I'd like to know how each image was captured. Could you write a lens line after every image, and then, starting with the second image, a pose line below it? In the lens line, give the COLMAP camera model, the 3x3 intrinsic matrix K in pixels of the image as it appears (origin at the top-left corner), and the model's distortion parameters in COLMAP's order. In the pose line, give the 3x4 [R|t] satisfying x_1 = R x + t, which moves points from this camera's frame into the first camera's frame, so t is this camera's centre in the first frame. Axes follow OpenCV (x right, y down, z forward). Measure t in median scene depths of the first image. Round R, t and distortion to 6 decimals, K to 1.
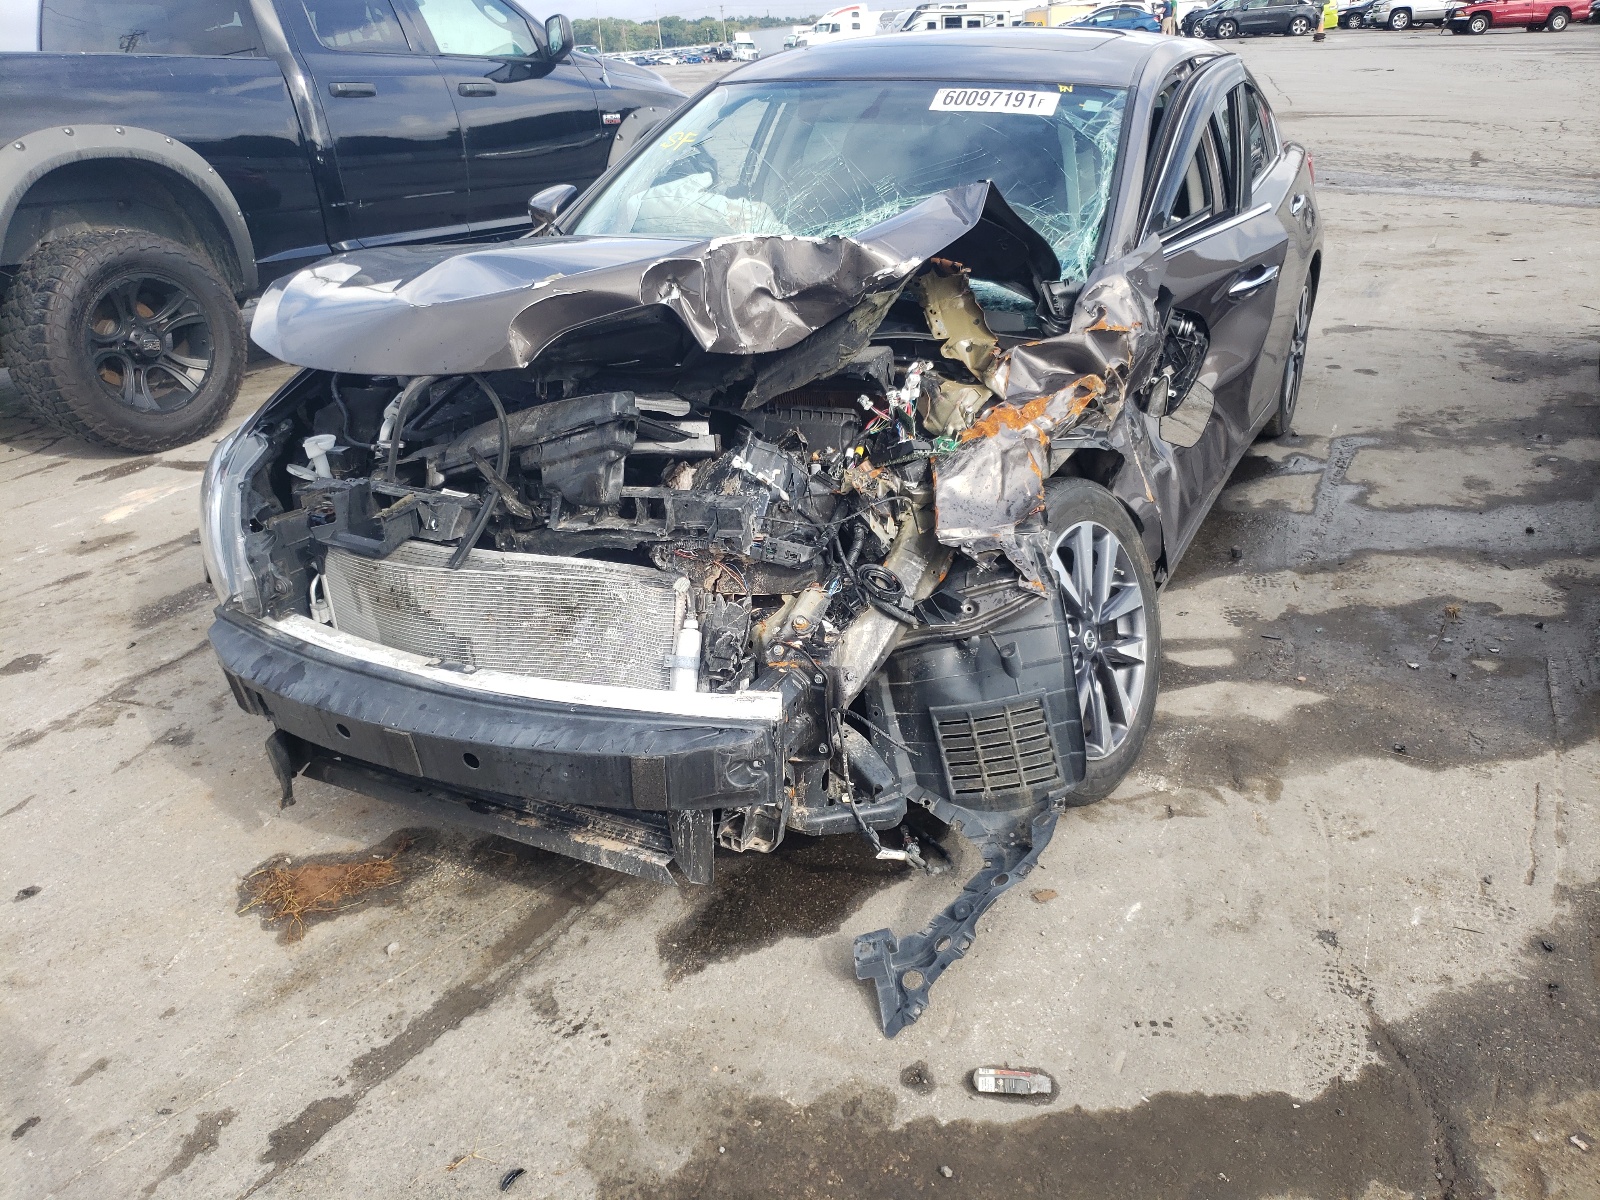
lens RADIAL K [[1237.5, 0, 936.4], [0, 1237.5, 677.5], [0, 0, 1]] dist [0.007751, -0.060081]
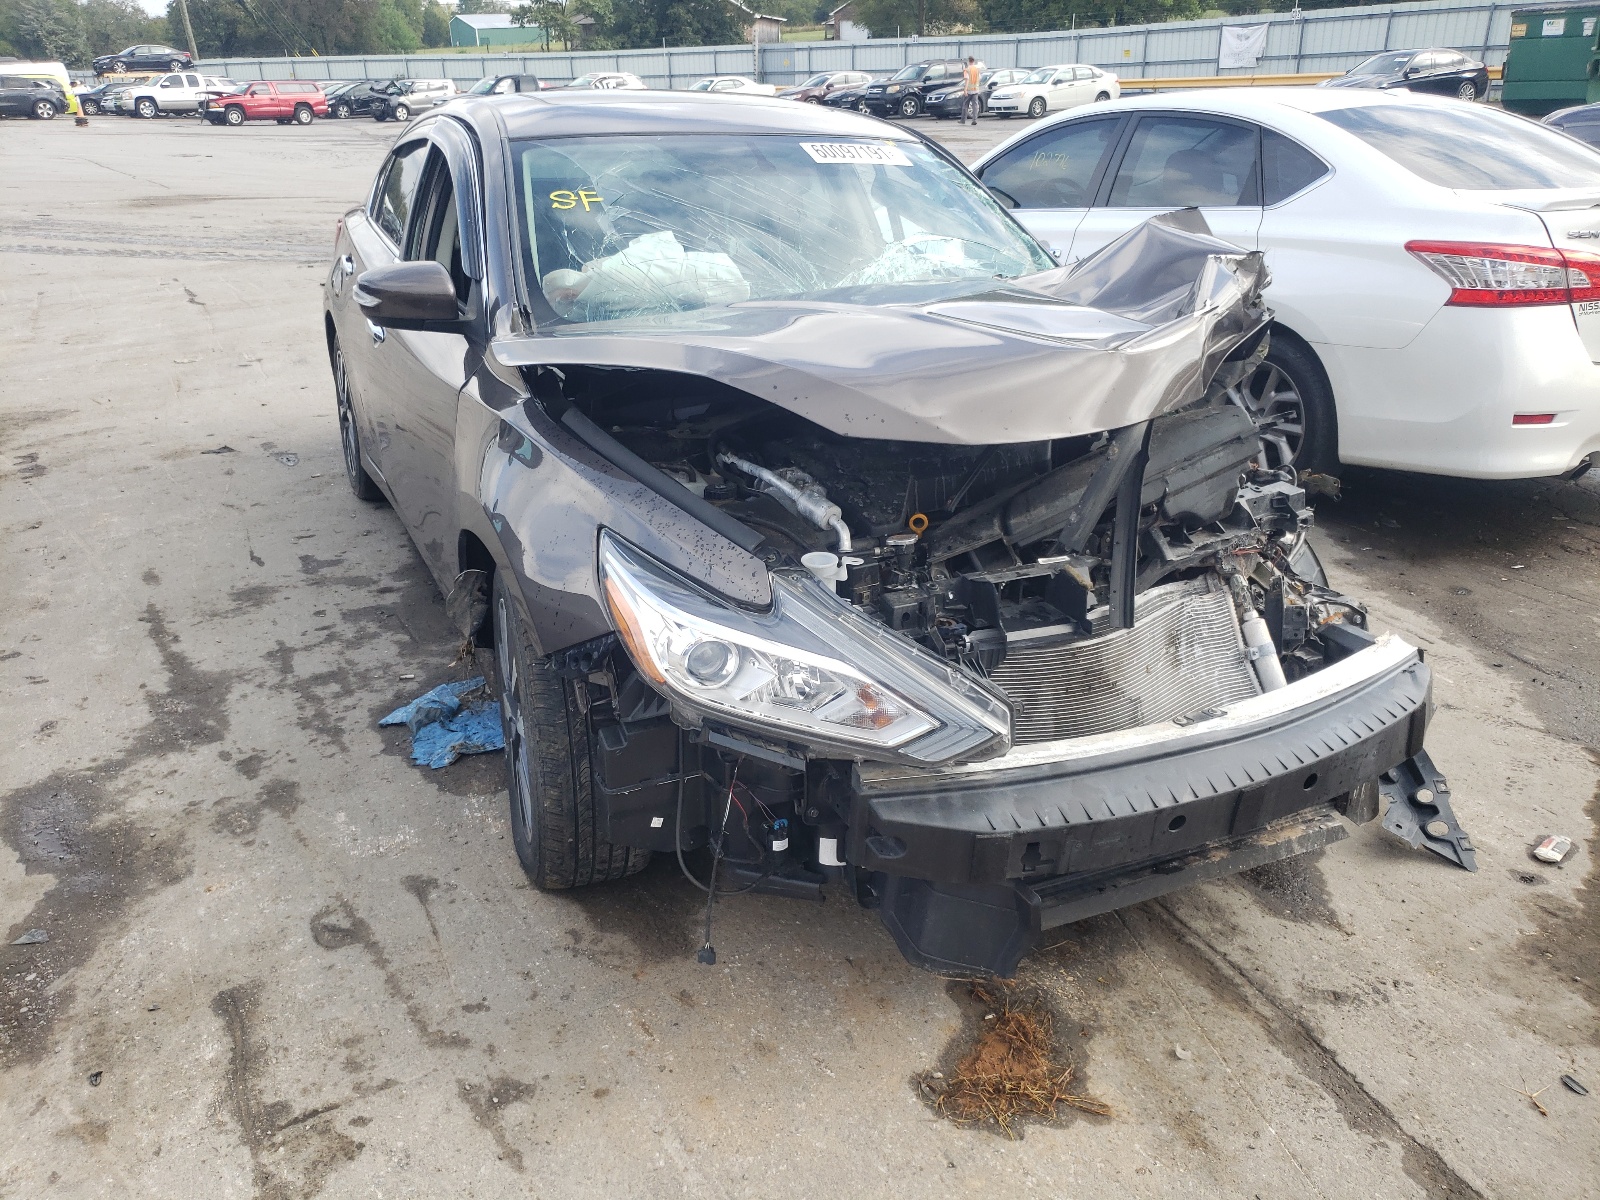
lens RADIAL K [[1213.7, 0, 795.1], [0, 1213.7, 598.0], [0, 0, 1]] dist [0.012194, 0.003635]
pose [[0.634263, -0.237743, 0.735655, -1.182408], [0.321945, 0.946337, 0.028257, -0.206959], [-0.702895, 0.218918, 0.676767, 0.519248]]
